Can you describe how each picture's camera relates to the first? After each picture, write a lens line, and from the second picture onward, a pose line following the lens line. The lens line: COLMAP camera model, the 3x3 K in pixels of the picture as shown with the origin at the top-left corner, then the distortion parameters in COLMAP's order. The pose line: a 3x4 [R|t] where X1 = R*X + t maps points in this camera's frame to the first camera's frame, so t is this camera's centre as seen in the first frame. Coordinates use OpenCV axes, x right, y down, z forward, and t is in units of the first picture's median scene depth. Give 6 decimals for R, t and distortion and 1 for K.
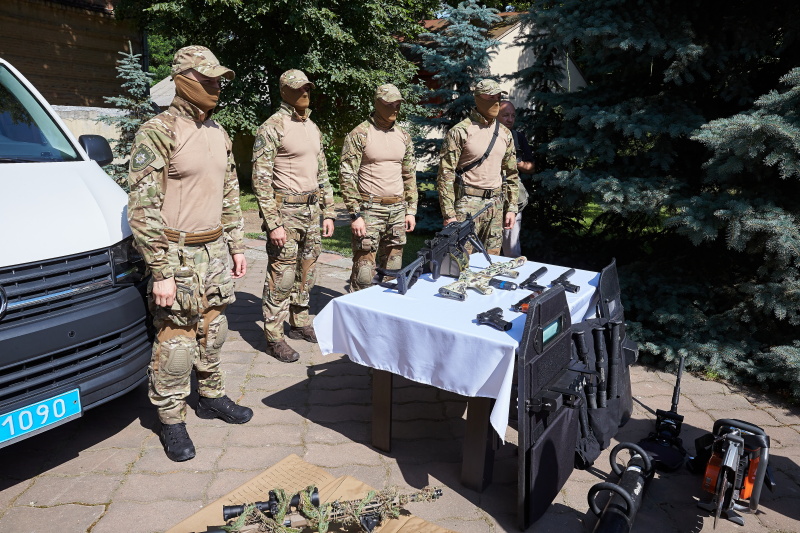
lens RADIAL K [[528.8, 0, 400.3], [0, 528.8, 286.4], [0, 0, 1]] dist [-0.102602, 0.060602]
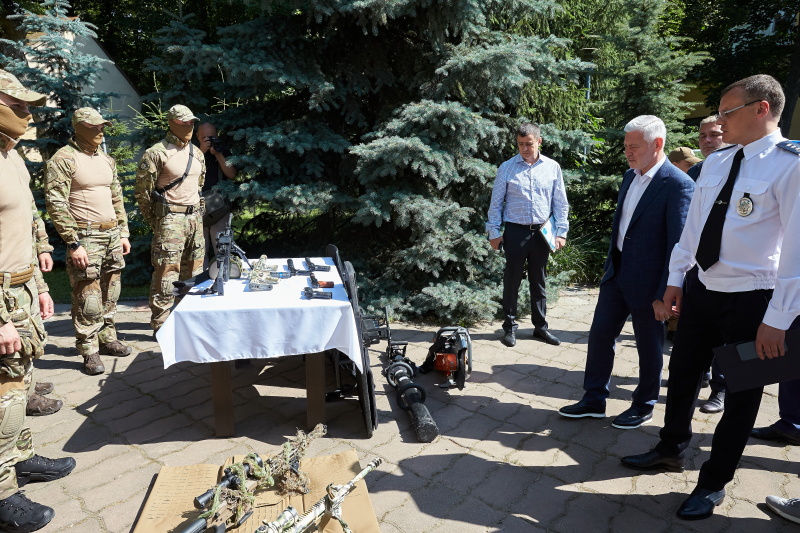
lens RADIAL K [[528.8, 0, 400.3], [0, 528.8, 286.4], [0, 0, 1]] dist [-0.102602, 0.060602]
pose [[0.699457, -0.189726, 0.689031, -0.327717], [0.205298, 0.976824, 0.060567, 0.003803], [-0.684553, 0.099093, 0.722197, -0.064210]]
